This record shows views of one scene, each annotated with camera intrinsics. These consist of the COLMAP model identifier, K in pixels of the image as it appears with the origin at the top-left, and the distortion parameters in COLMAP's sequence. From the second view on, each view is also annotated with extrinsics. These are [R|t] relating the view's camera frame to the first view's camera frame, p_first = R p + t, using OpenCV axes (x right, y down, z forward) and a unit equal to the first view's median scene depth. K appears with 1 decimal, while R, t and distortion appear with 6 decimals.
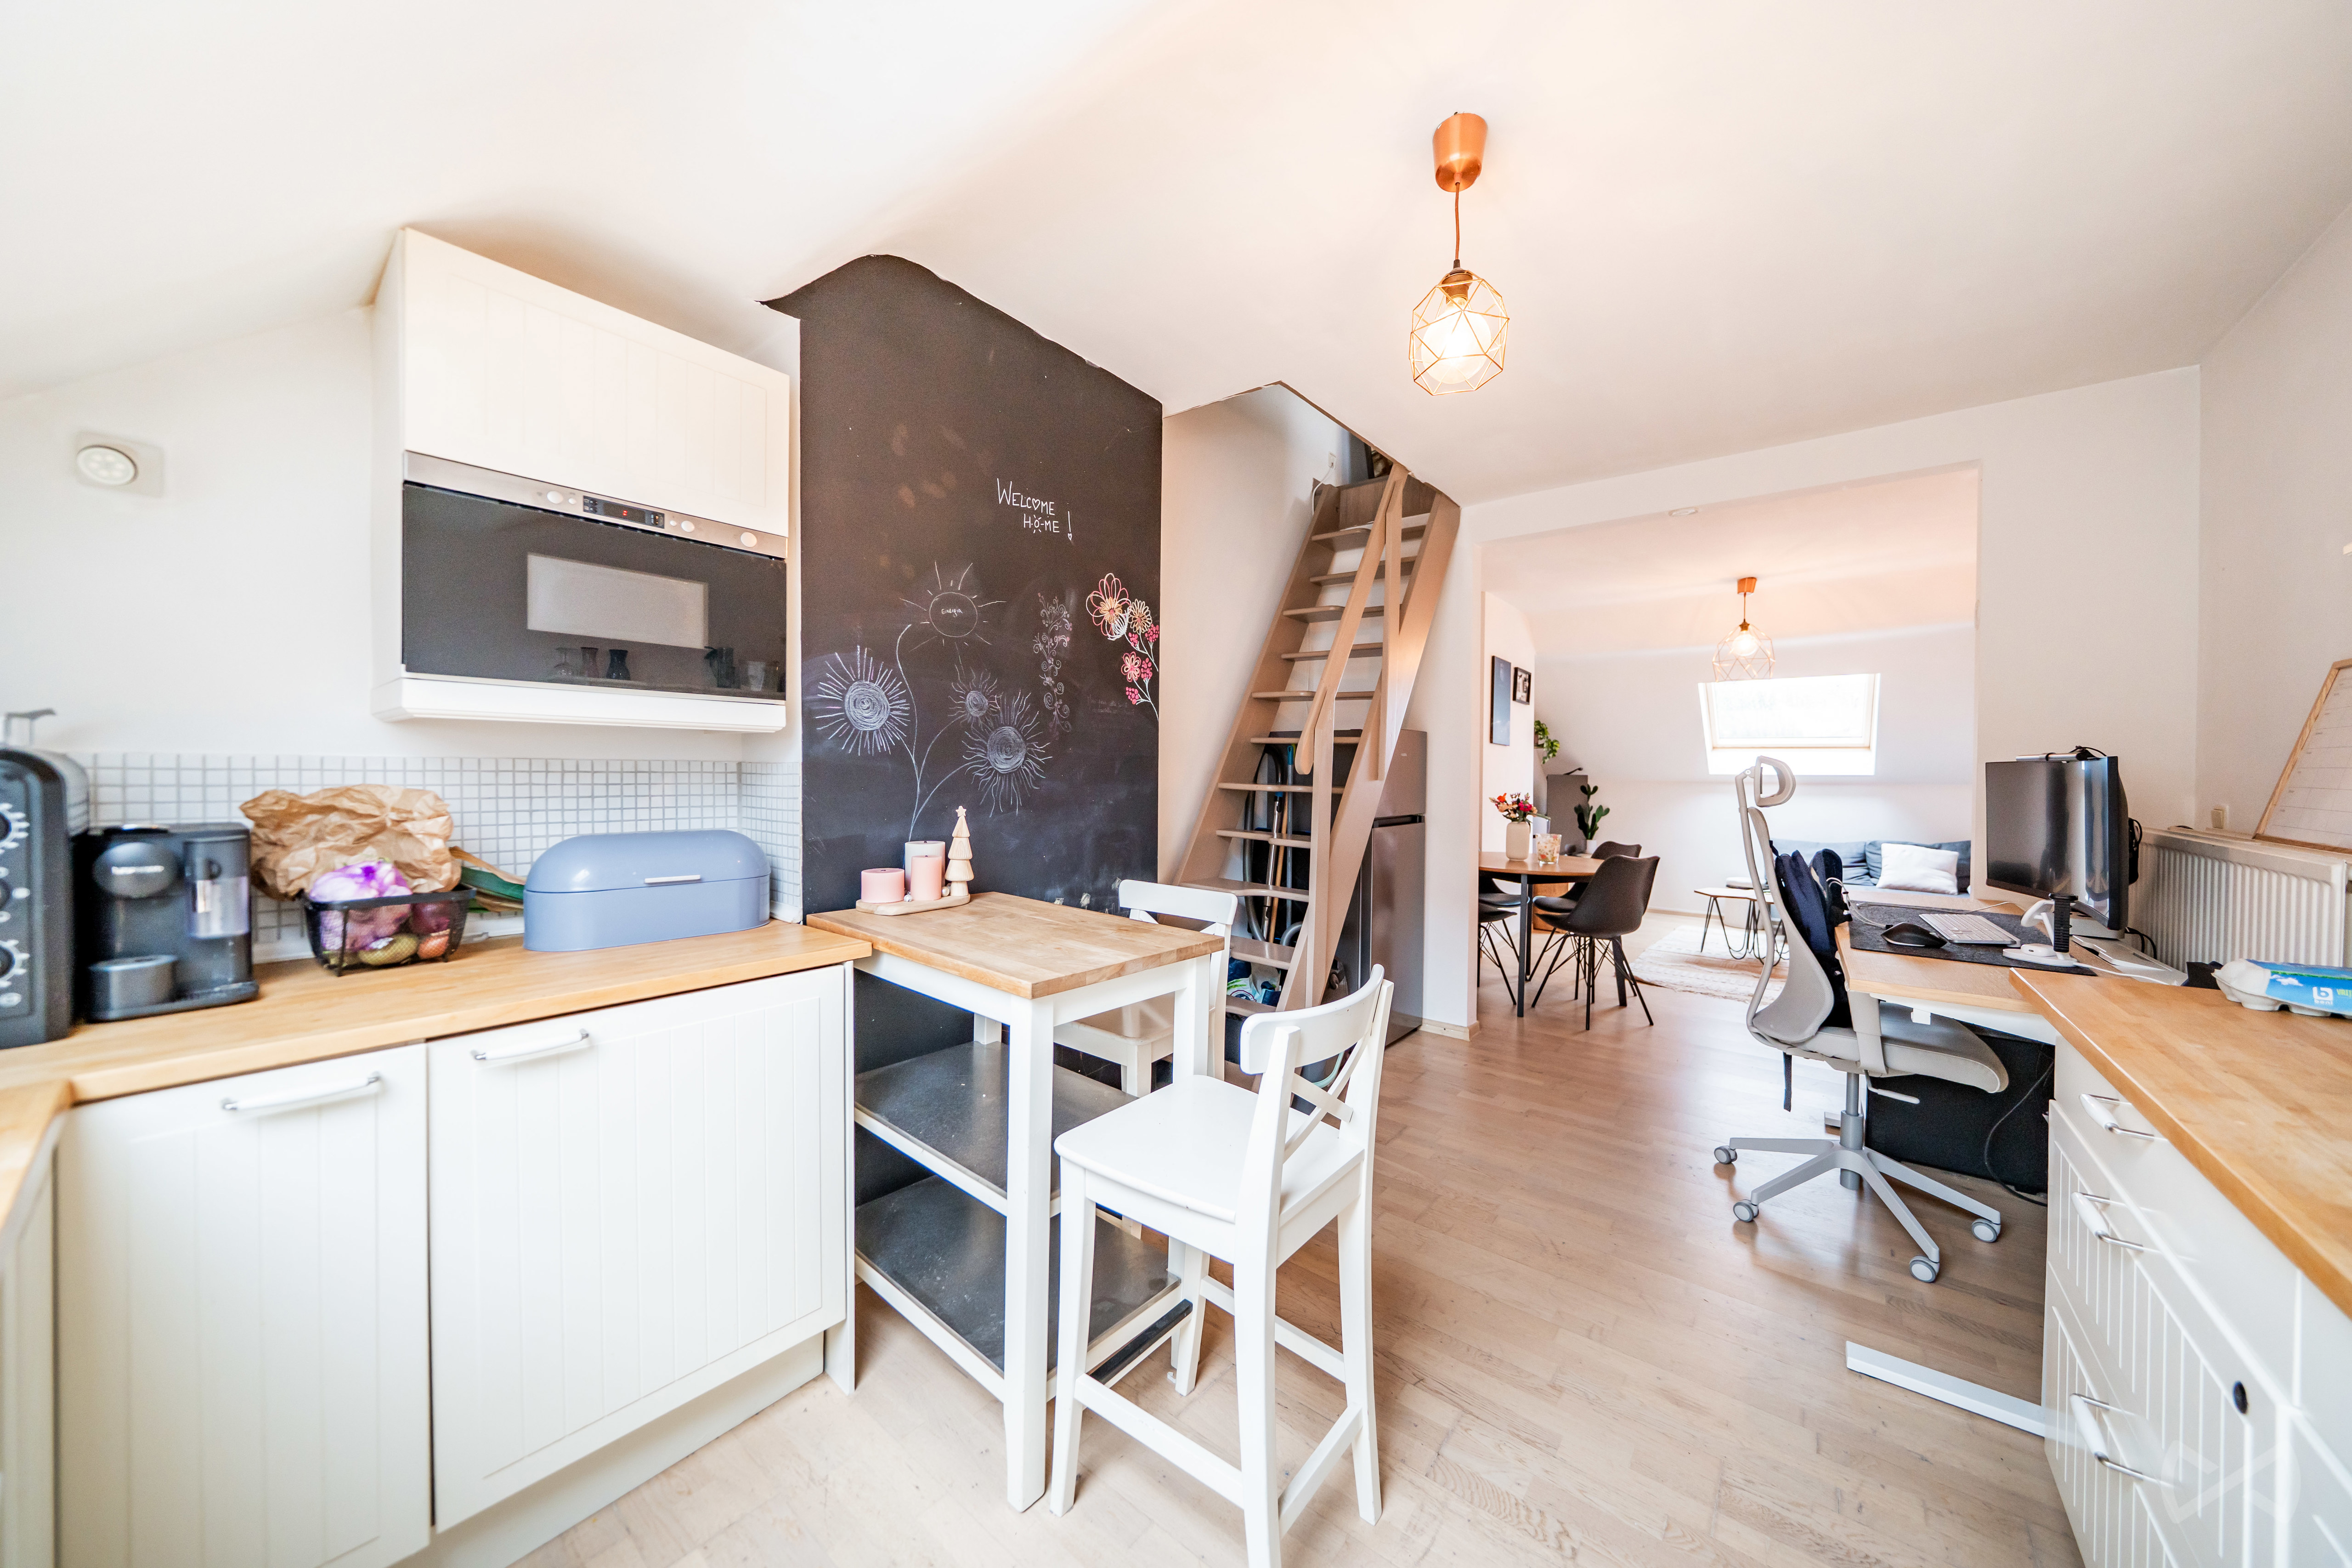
lens RADIAL K [[790.1, 0, 1183.3], [0, 790.1, 787.7], [0, 0, 1]] dist [-0.000540, -0.000029]
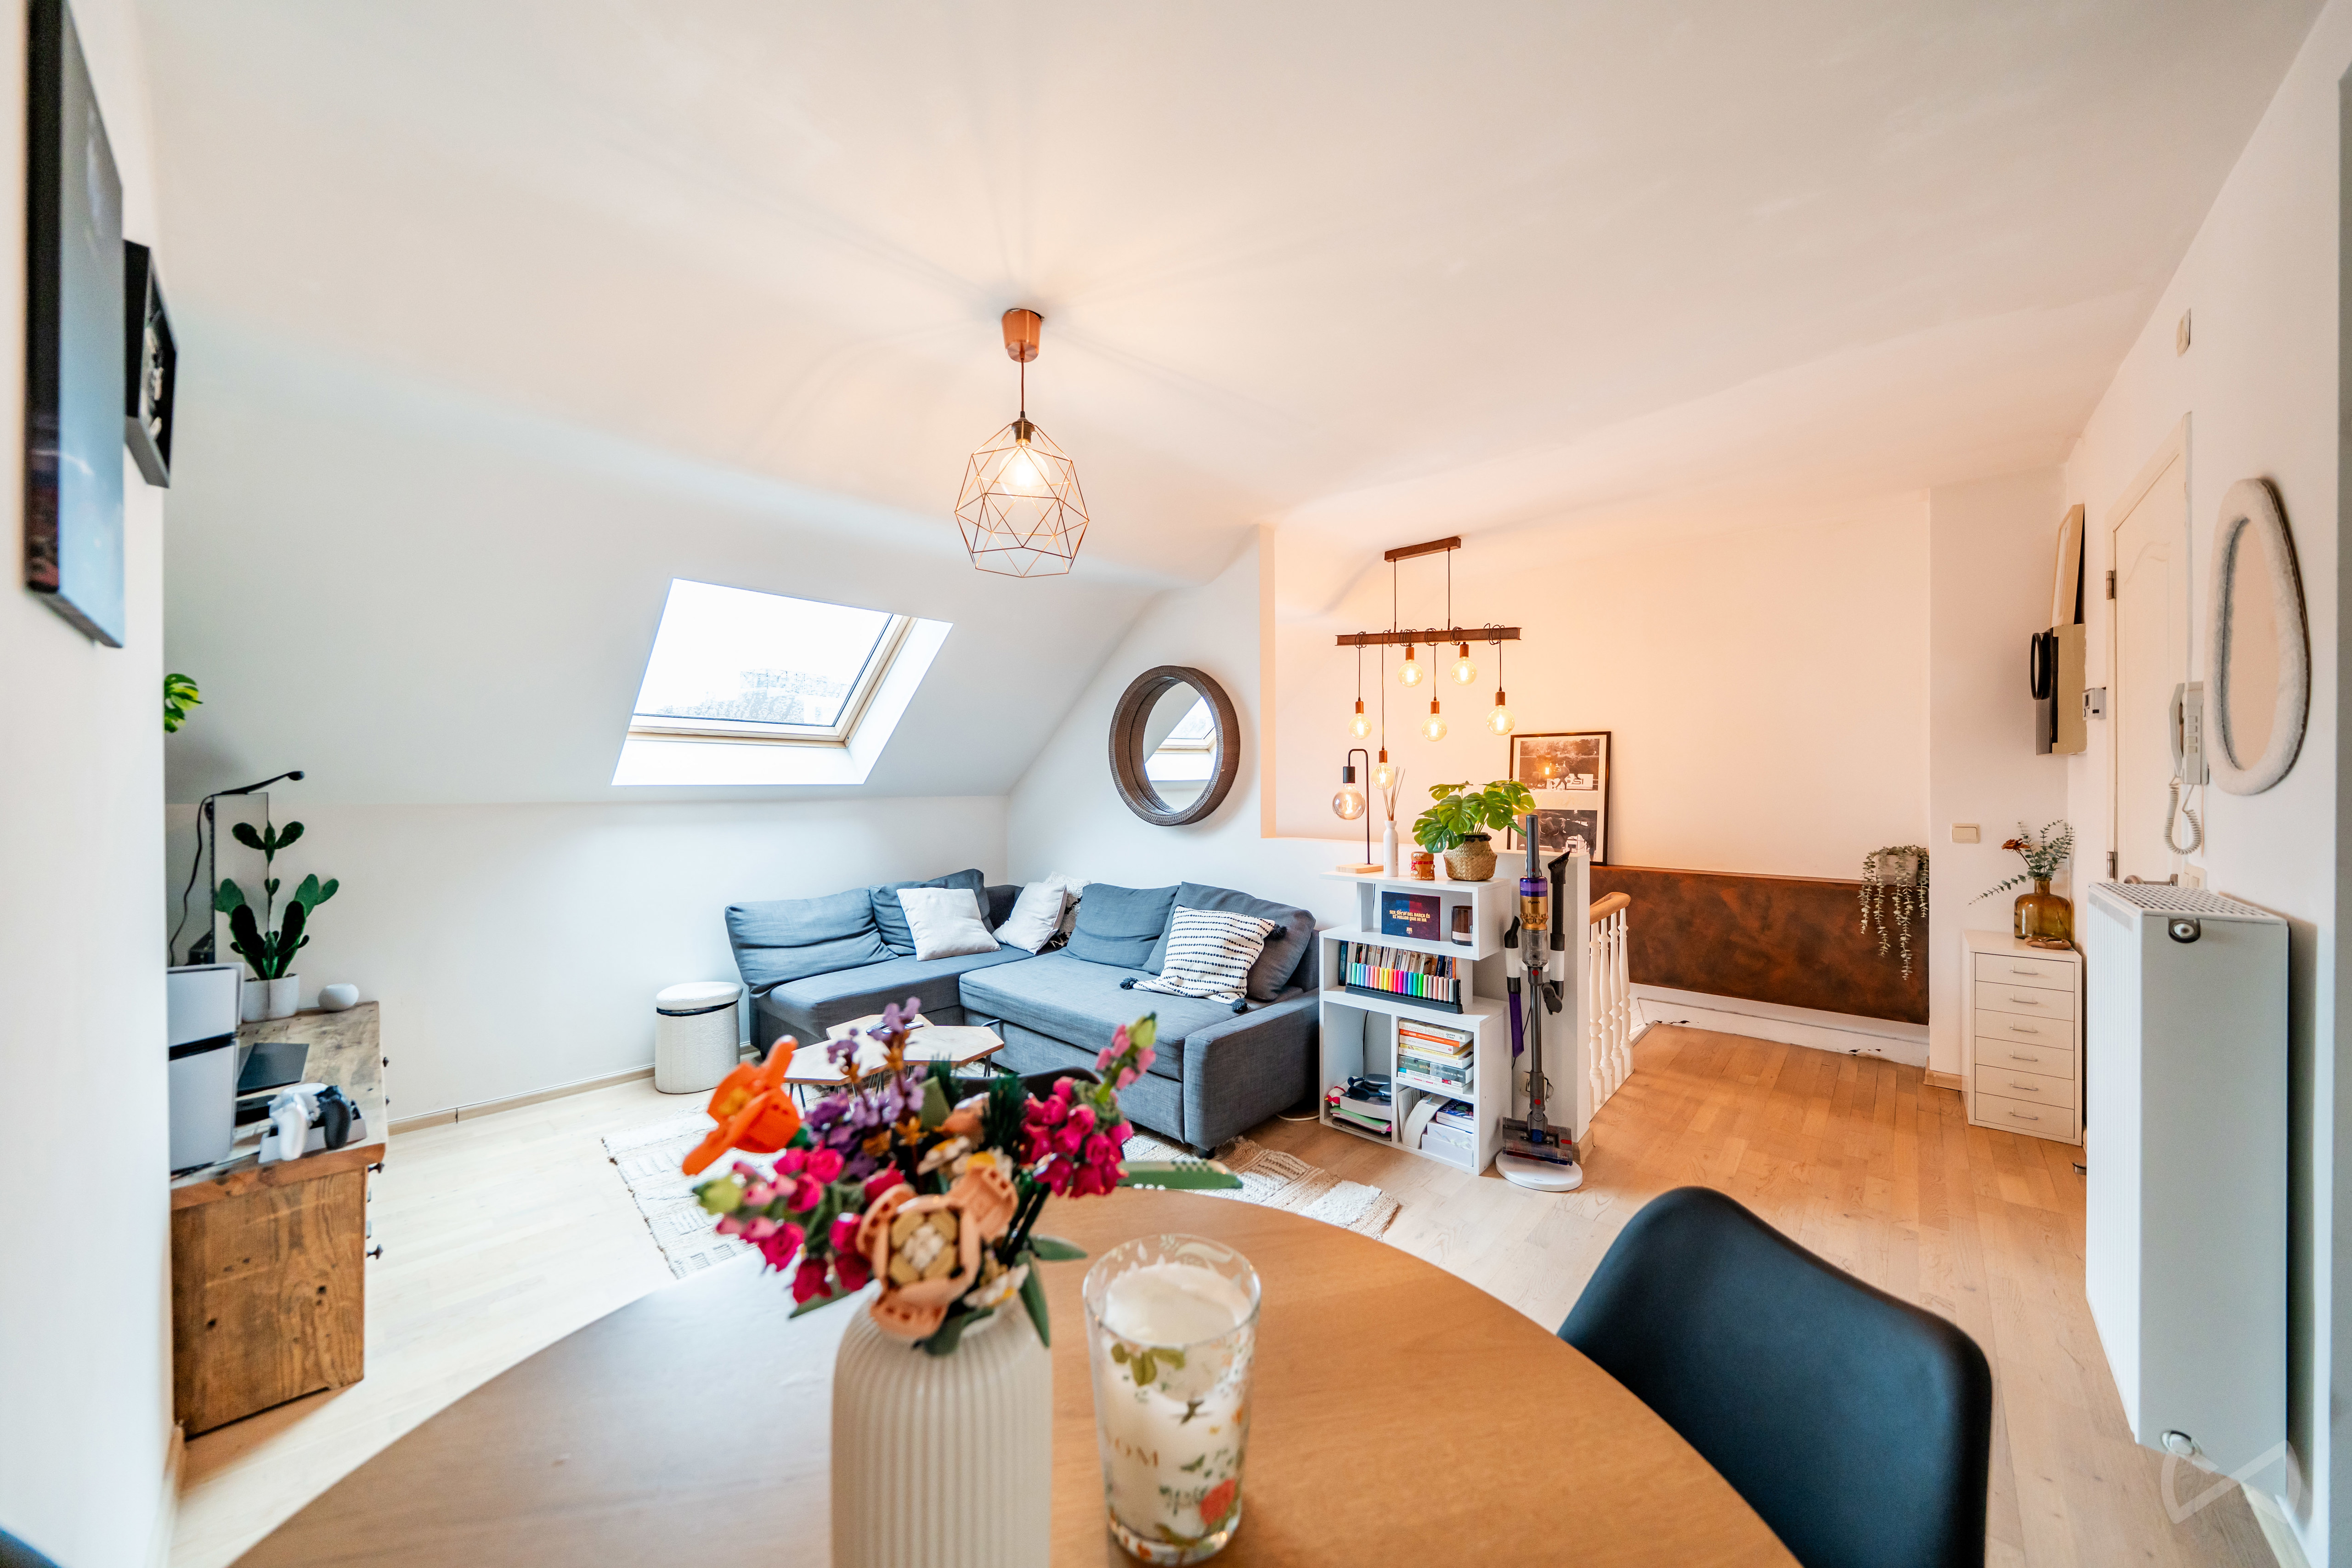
lens RADIAL K [[796.5, 0, 1172.9], [0, 796.5, 783.7], [0, 0, 1]] dist [-0.009252, -0.000056]
pose [[0.066226, -0.010073, 0.997754, 0.232704], [0.021293, 0.999736, 0.008680, -0.017192], [-0.997577, 0.020670, 0.066423, 0.694914]]
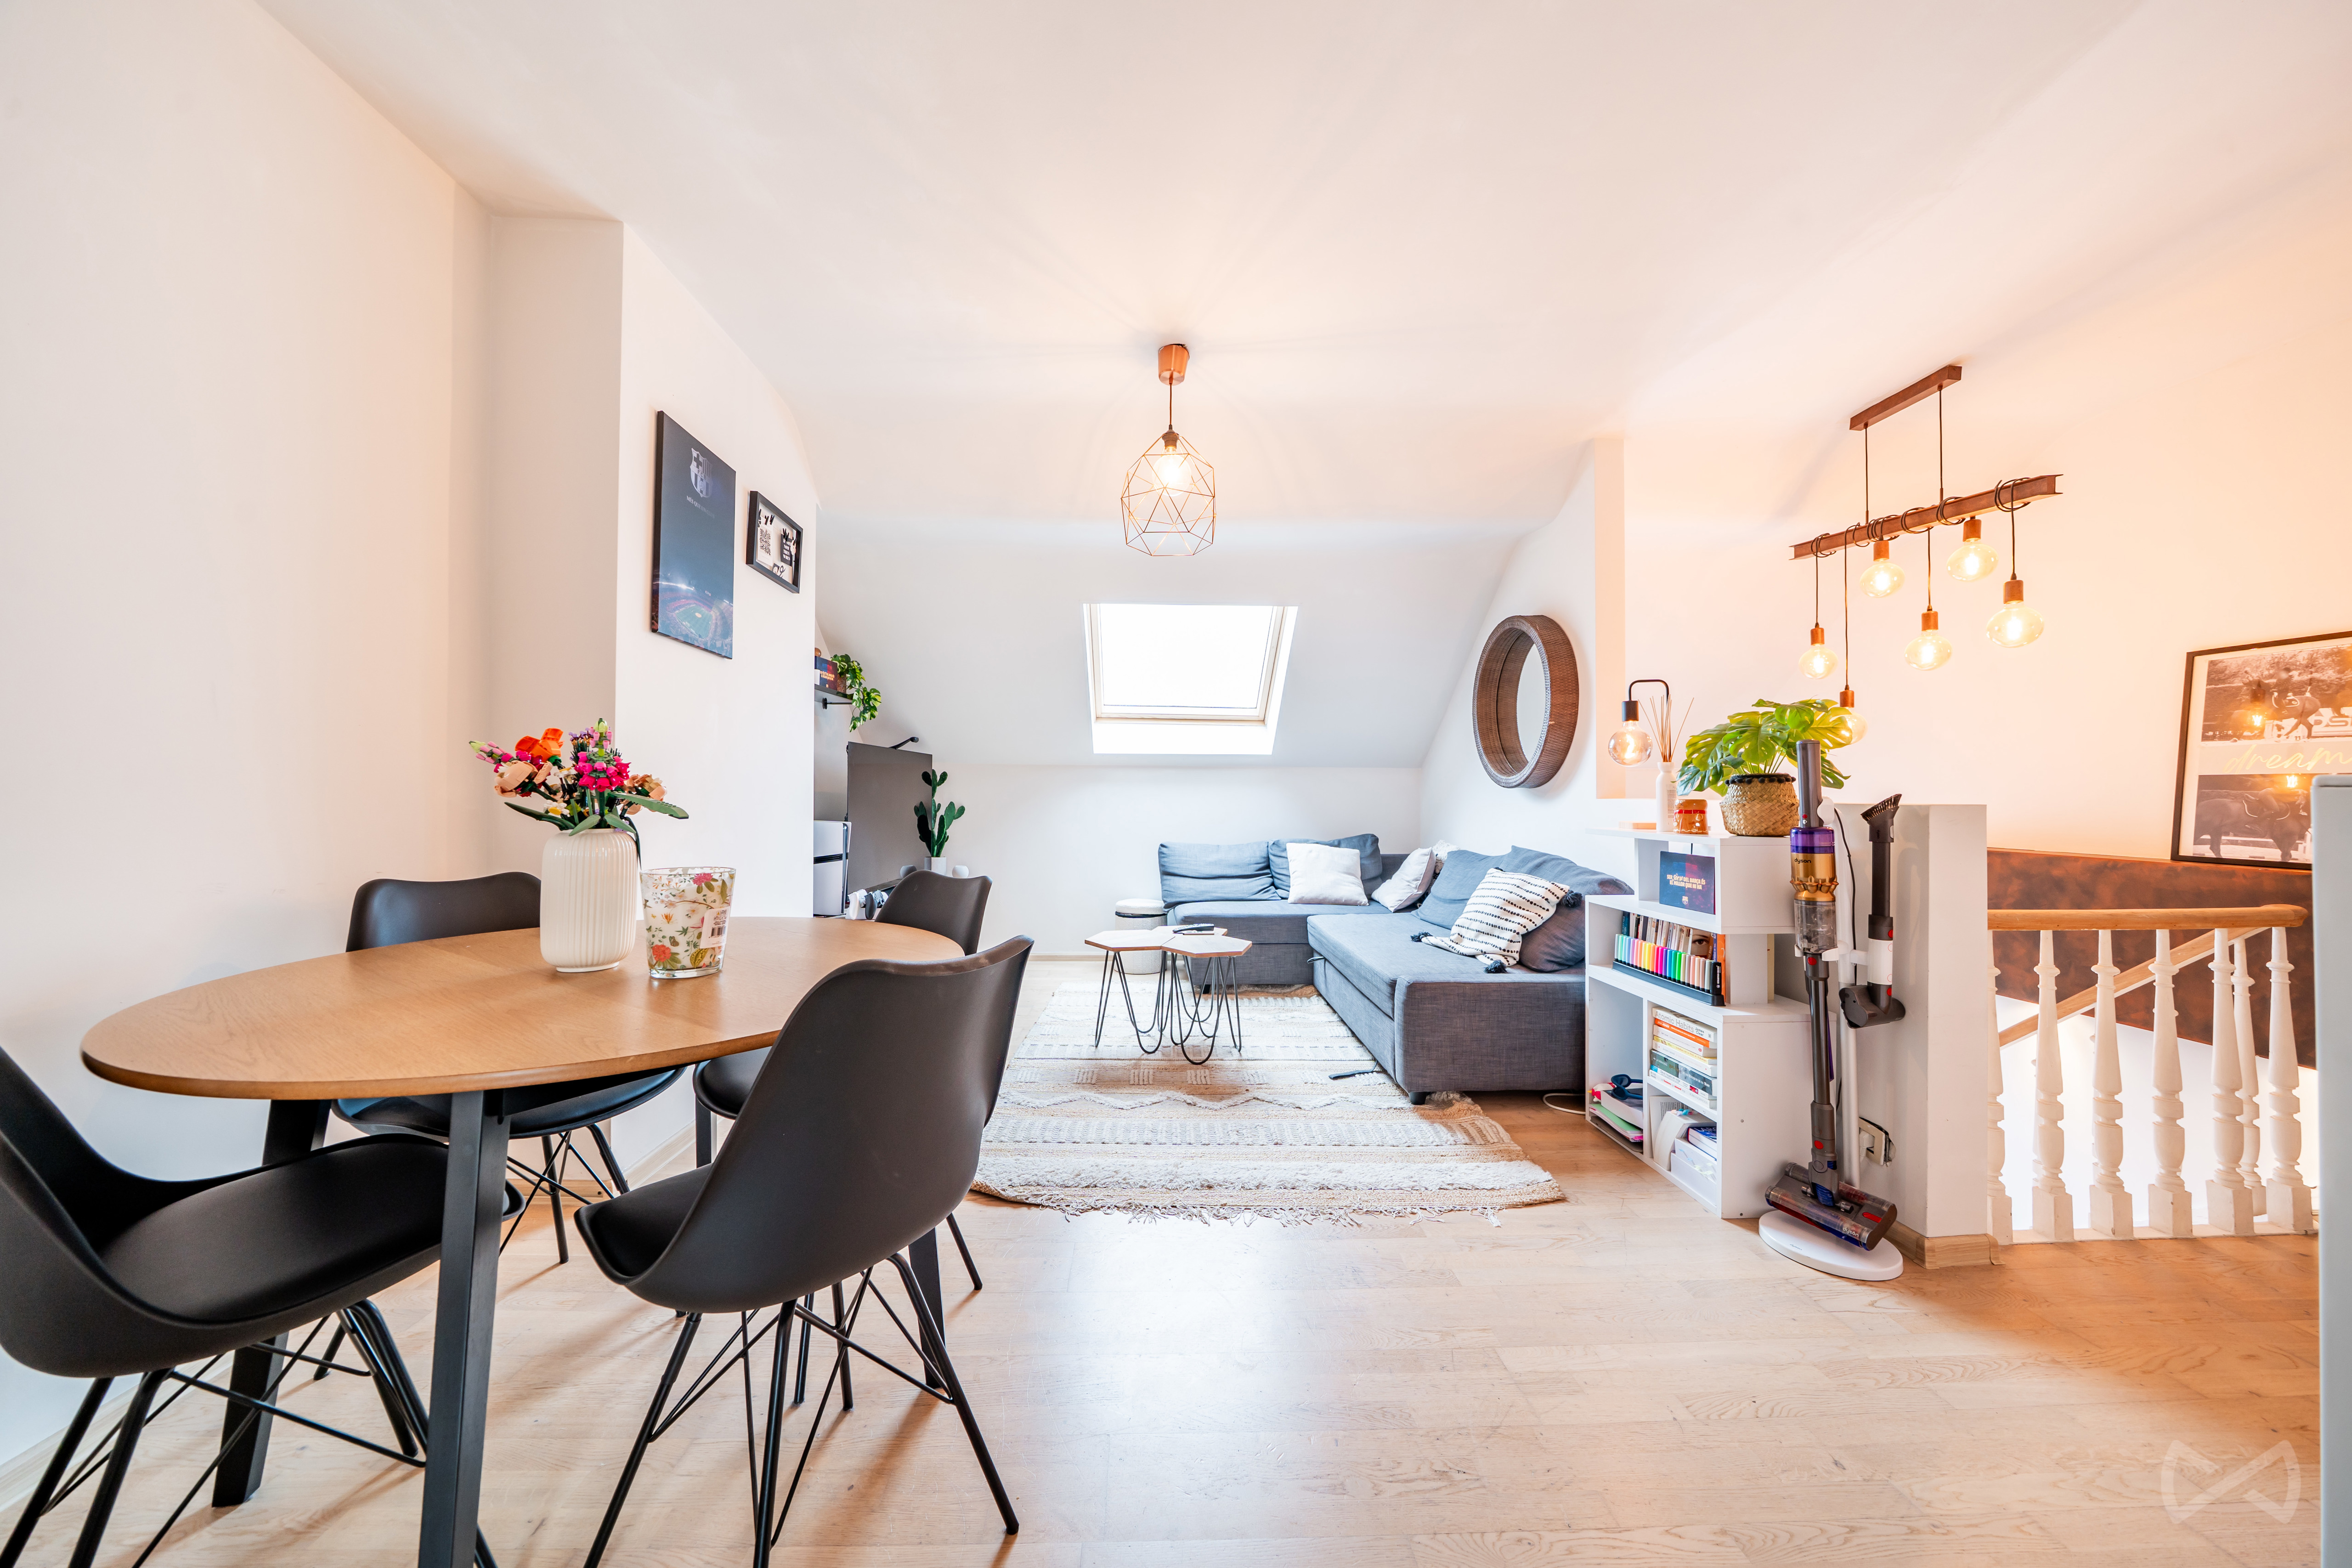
lens RADIAL K [[796.5, 0, 1172.9], [0, 796.5, 783.7], [0, 0, 1]] dist [-0.009252, -0.000056]
pose [[0.752598, 0.003235, 0.658473, 0.284464], [0.011691, 0.999765, -0.018275, 0.025061], [-0.658377, 0.021452, 0.752383, 0.472044]]
